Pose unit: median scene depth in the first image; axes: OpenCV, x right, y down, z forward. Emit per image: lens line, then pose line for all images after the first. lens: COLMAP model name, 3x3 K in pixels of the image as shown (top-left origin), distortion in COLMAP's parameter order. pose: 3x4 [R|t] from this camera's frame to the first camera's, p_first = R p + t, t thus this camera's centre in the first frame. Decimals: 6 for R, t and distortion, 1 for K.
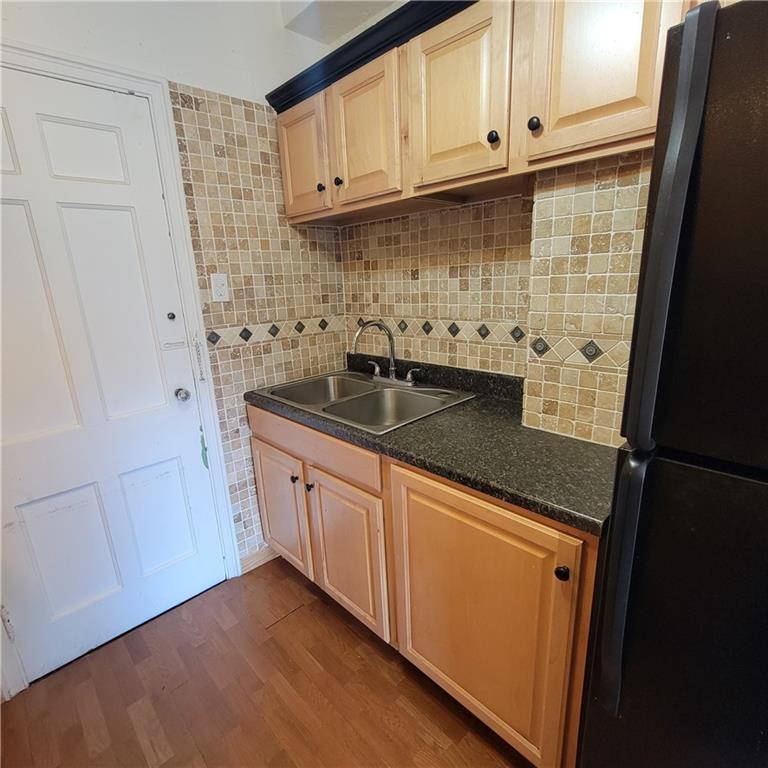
lens RADIAL K [[418.6, 0, 377.0], [0, 418.6, 387.6], [0, 0, 1]] dist [-0.005156, -0.000660]
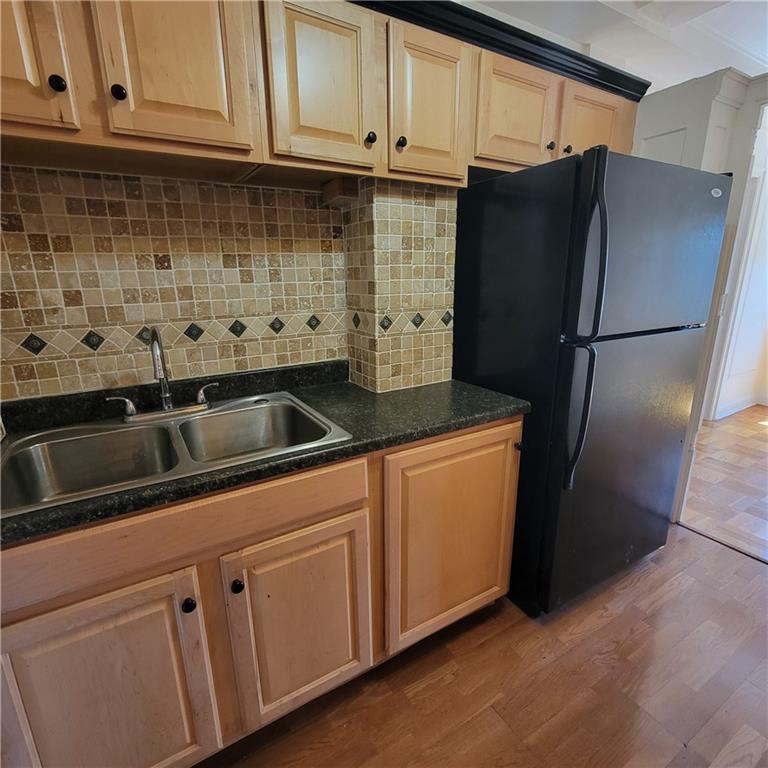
lens RADIAL K [[418.6, 0, 377.0], [0, 418.6, 387.6], [0, 0, 1]] dist [-0.005156, -0.000660]
pose [[0.229260, -0.211585, 0.950090, -0.646192], [0.258170, 0.954347, 0.150236, -0.085278], [-0.938503, 0.210841, 0.273419, 0.570791]]
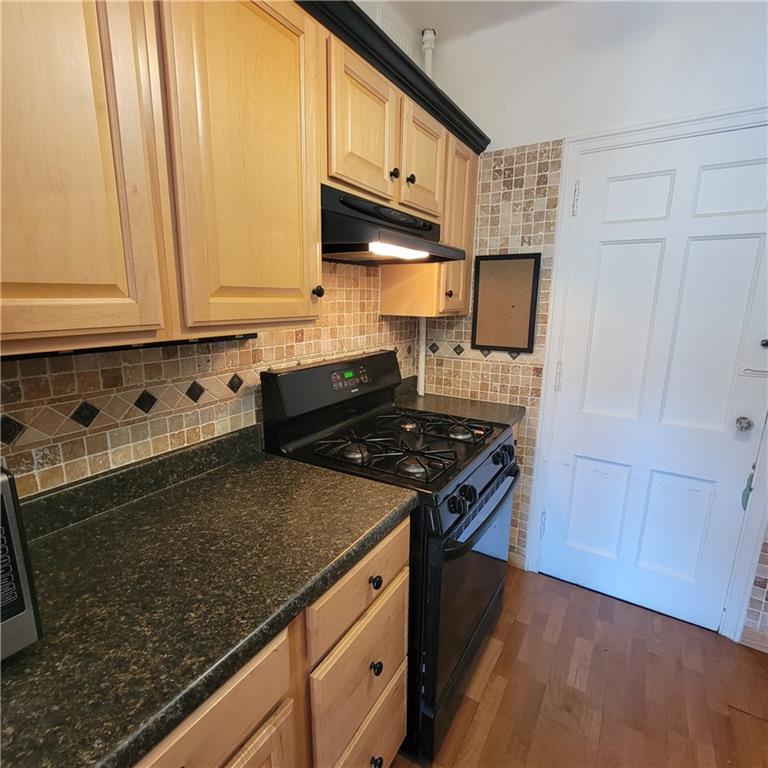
lens RADIAL K [[418.6, 0, 377.0], [0, 418.6, 387.6], [0, 0, 1]] dist [-0.005156, -0.000660]
pose [[0.236213, 0.251712, -0.938533, 0.212780], [-0.274671, 0.943771, 0.183987, -0.006261], [0.932073, 0.214328, 0.292069, -0.080490]]
